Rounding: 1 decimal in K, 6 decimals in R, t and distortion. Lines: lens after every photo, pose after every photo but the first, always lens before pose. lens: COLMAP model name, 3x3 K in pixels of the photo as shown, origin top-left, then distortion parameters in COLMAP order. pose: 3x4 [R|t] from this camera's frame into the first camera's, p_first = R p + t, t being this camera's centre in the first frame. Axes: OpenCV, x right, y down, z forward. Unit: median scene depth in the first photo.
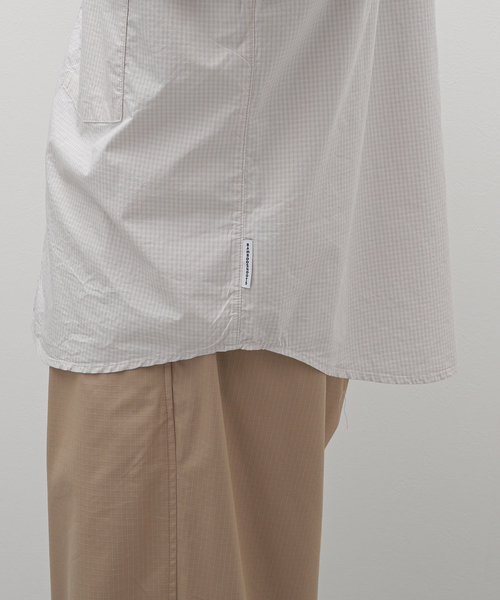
lens RADIAL K [[1350.2, 0, 249.5], [0, 1350.2, 300.2], [0, 0, 1]] dist [-0.145656, 0.000000]
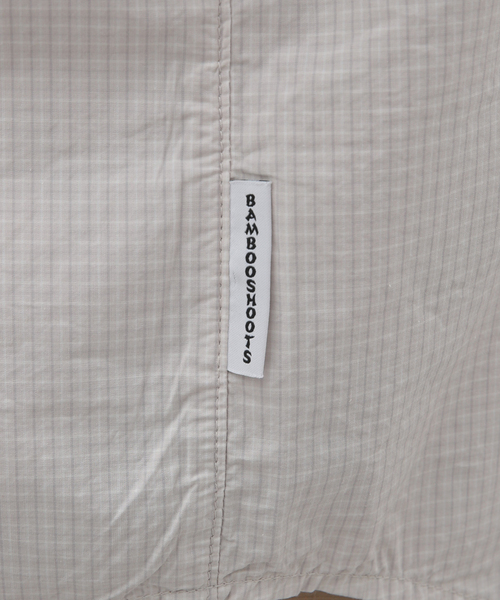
lens RADIAL K [[2042.4, 0, 250.9], [0, 2042.4, 299.5], [0, 0, 1]] dist [-0.016394, 0.000000]
pose [[0.997564, -0.029814, 0.063058, -0.024589], [0.023560, 0.994938, 0.097688, -0.058824], [-0.065651, -0.095964, 0.993217, 0.635099]]
